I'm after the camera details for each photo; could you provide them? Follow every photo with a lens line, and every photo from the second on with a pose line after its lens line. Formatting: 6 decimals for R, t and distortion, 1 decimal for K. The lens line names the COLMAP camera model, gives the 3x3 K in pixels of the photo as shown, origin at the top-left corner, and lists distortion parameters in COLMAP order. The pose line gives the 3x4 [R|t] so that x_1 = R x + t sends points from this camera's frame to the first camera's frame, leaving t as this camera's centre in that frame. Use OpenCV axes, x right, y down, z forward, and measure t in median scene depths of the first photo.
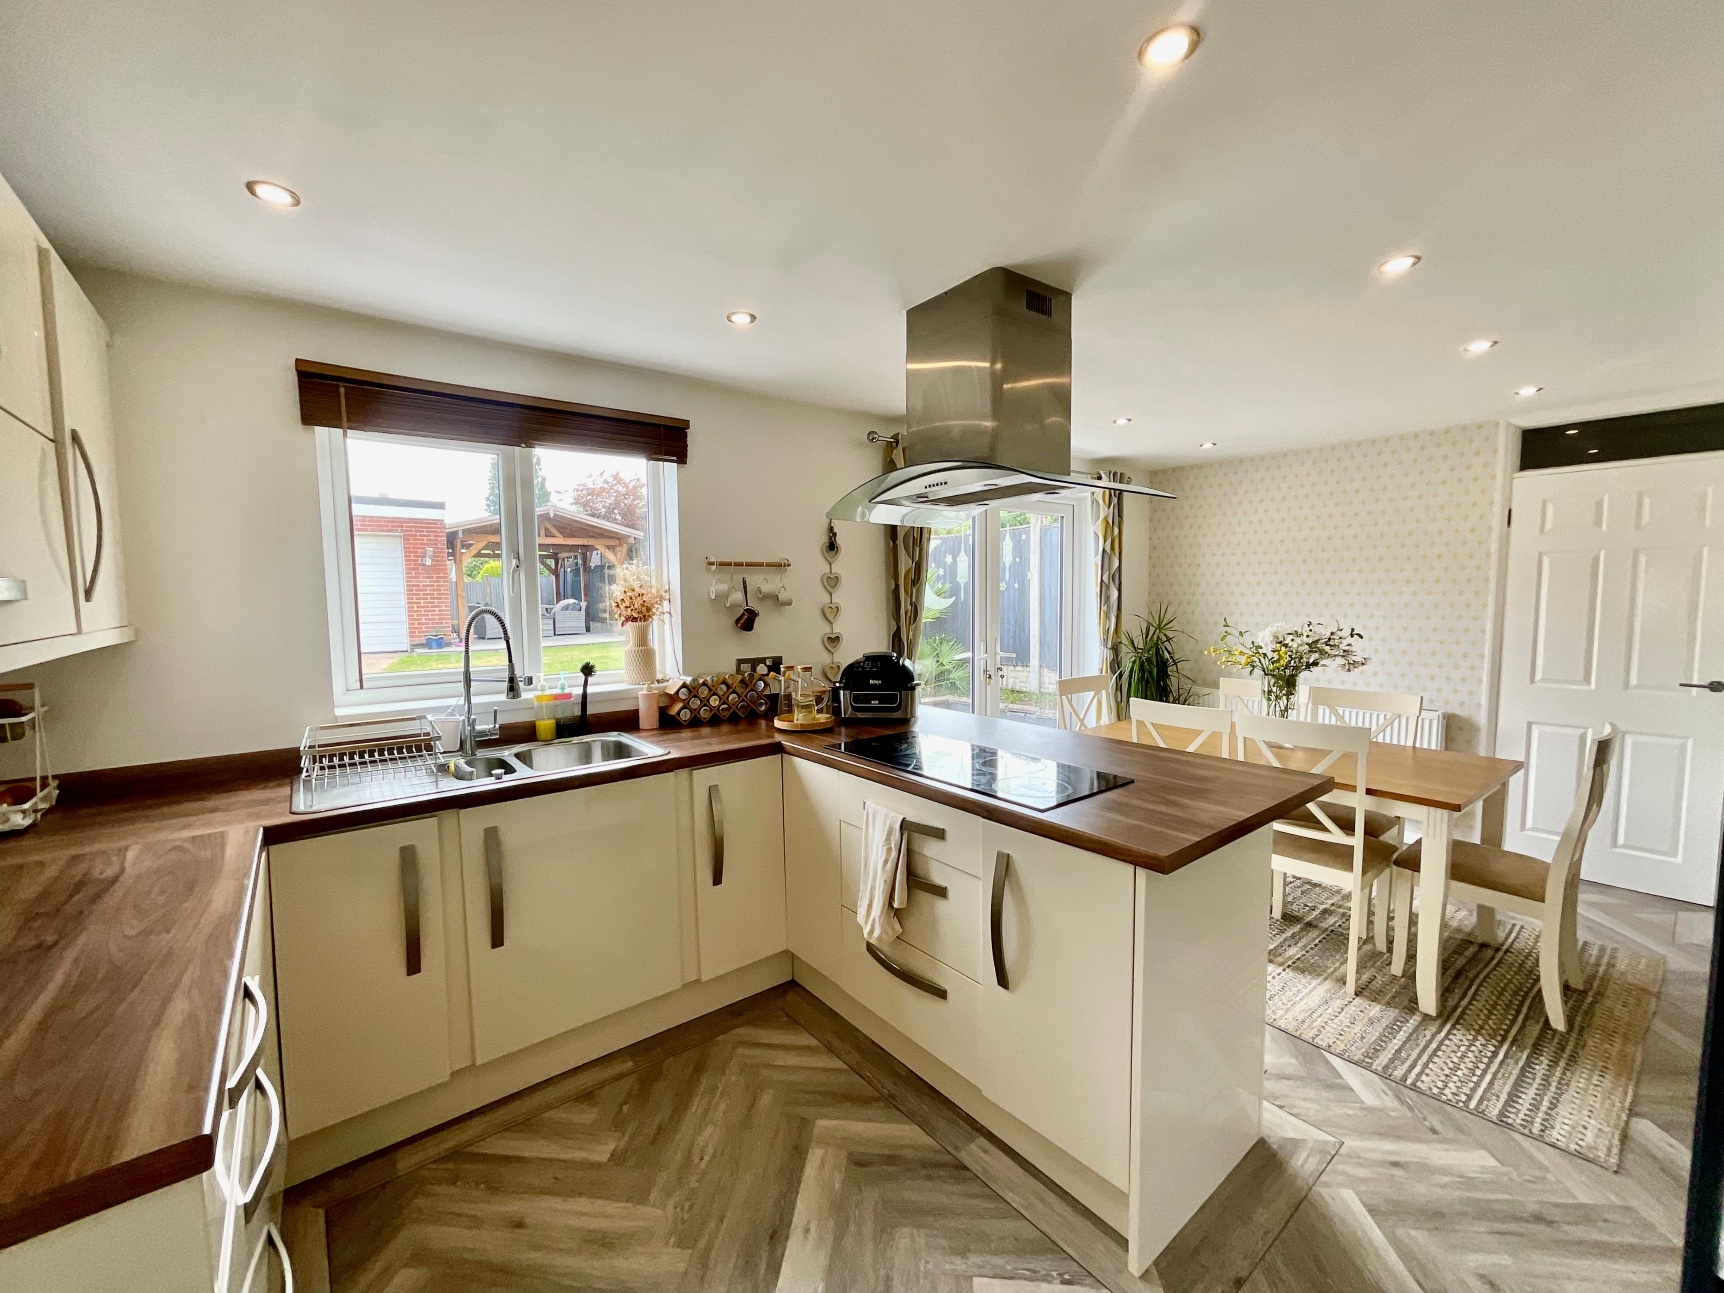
lens RADIAL K [[710.8, 0, 869.6], [0, 710.8, 646.8], [0, 0, 1]] dist [-0.009127, 0.002822]
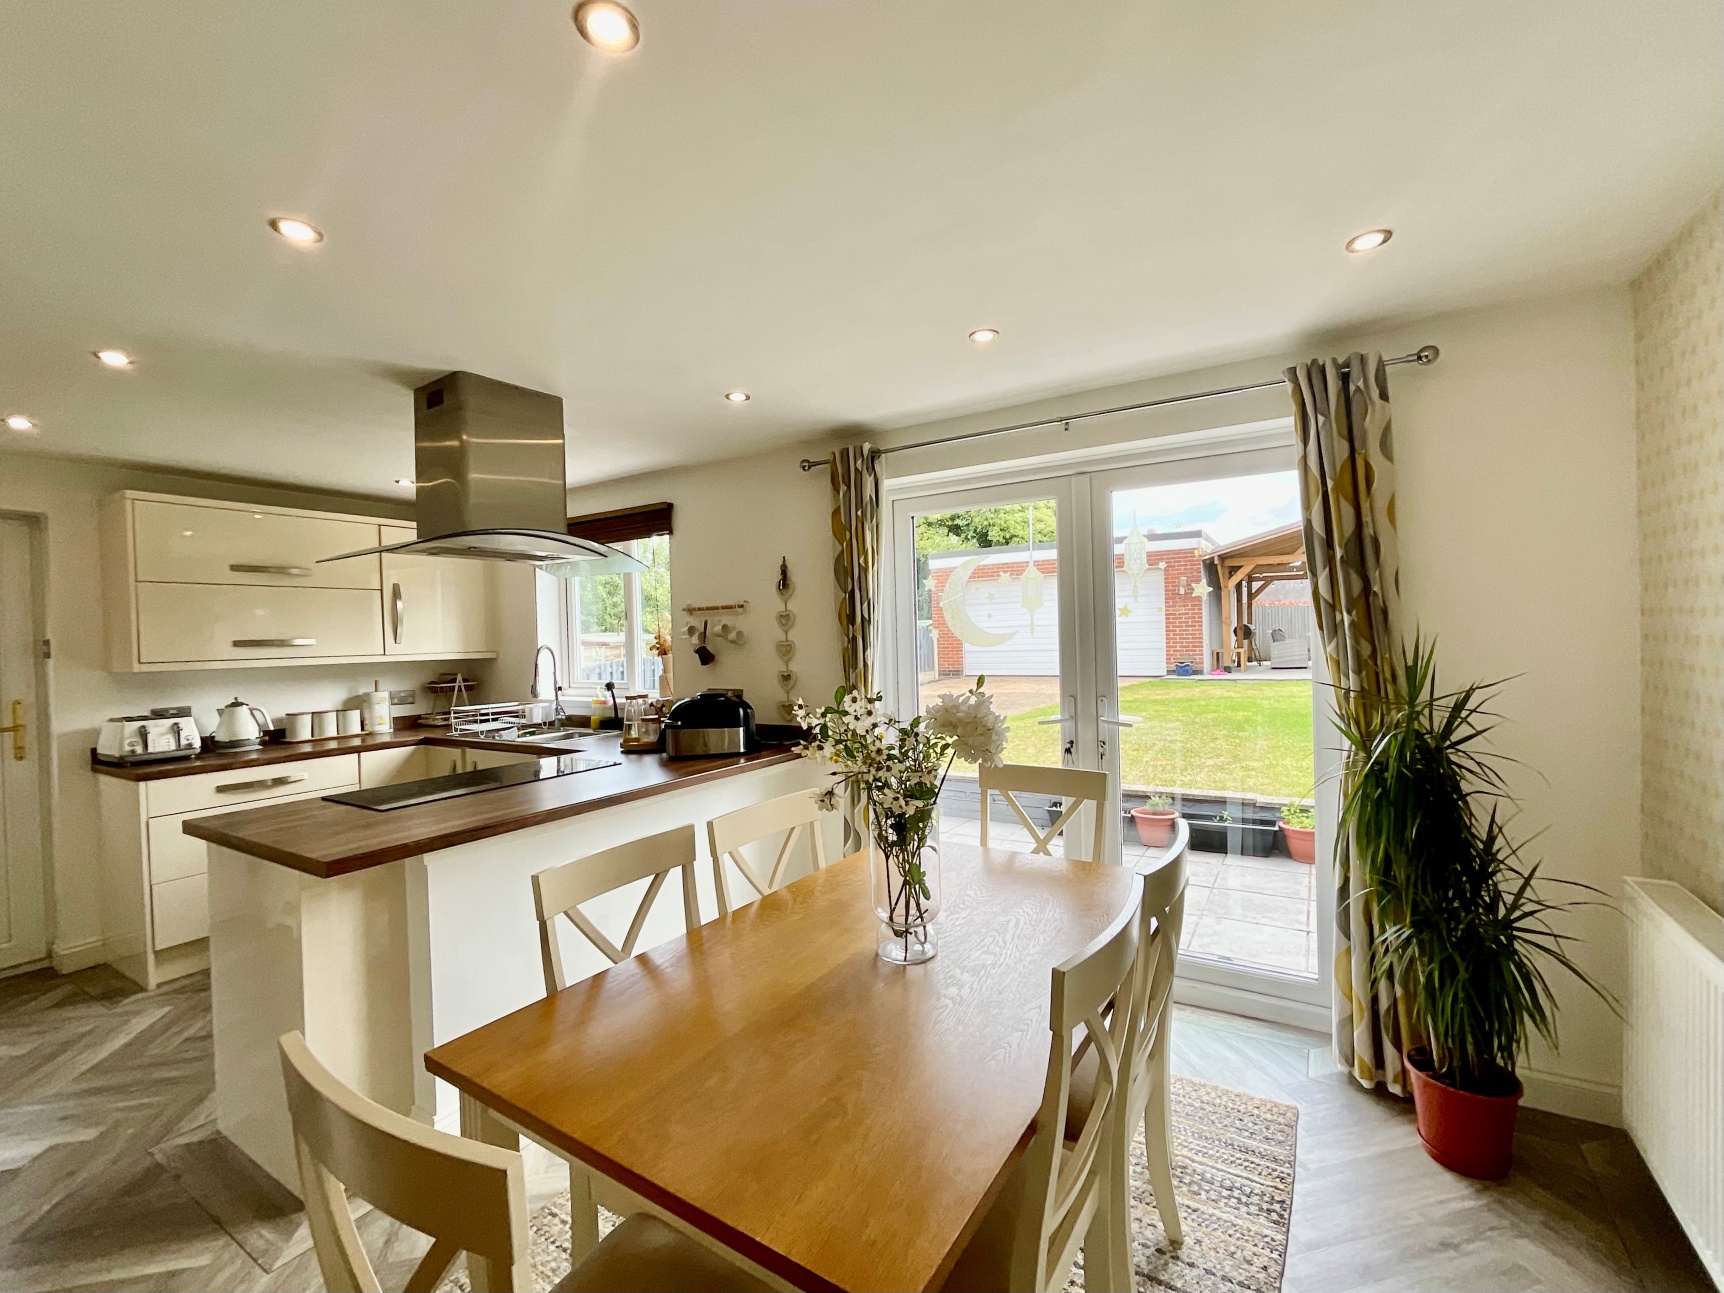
lens RADIAL K [[765.1, 0, 862.6], [0, 765.1, 643.4], [0, 0, 1]] dist [-0.000809, -0.001153]
pose [[0.325142, 0.007736, -0.945633, 1.080713], [-0.044914, 0.998964, -0.007270, -0.059172], [0.944598, 0.044836, 0.325153, 0.815655]]
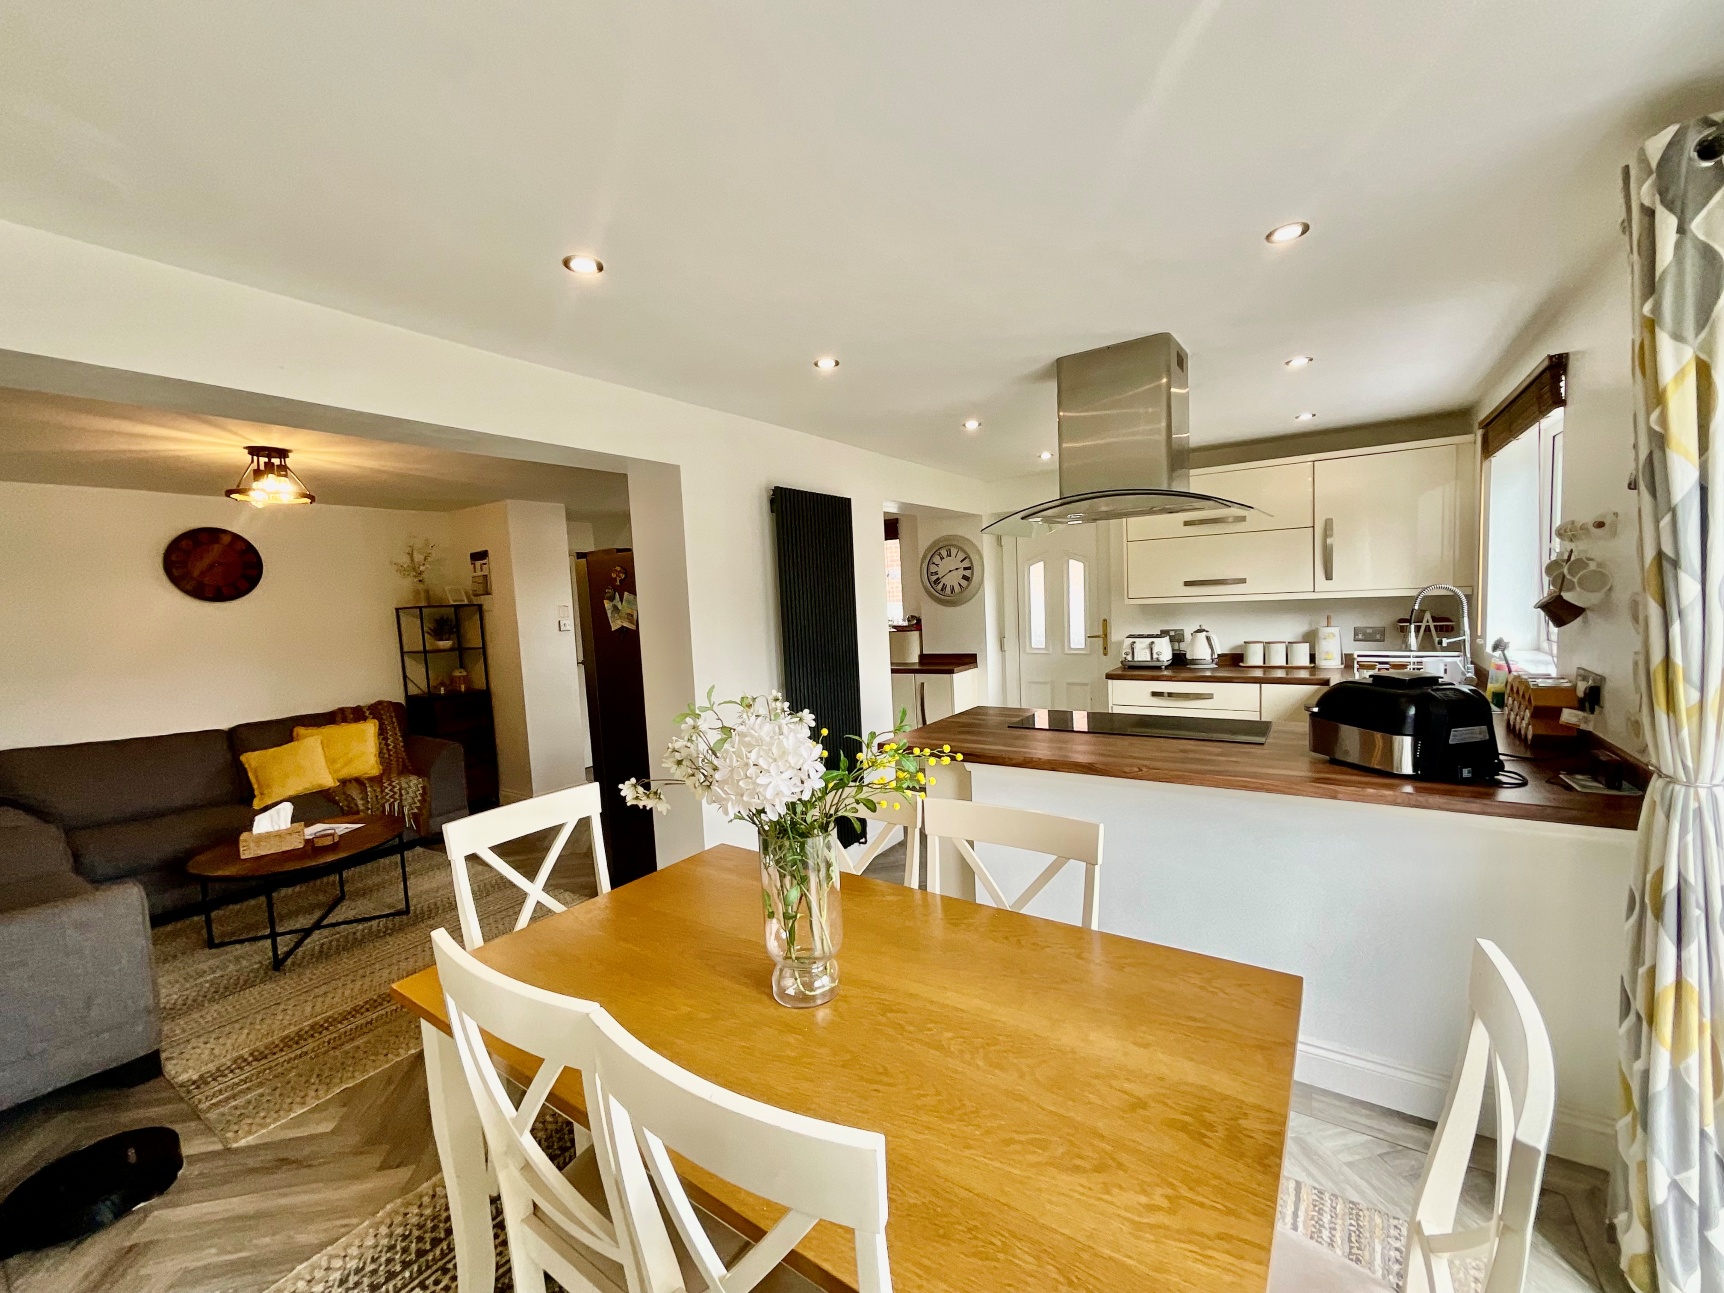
lens RADIAL K [[710.8, 0, 863.0], [0, 710.8, 648.2], [0, 0, 1]] dist [-0.009127, 0.002822]
pose [[-0.953029, 0.076997, -0.292927, 0.638059], [0.034902, 0.988623, 0.146311, -0.127867], [0.300860, 0.129215, -0.944874, 1.463370]]
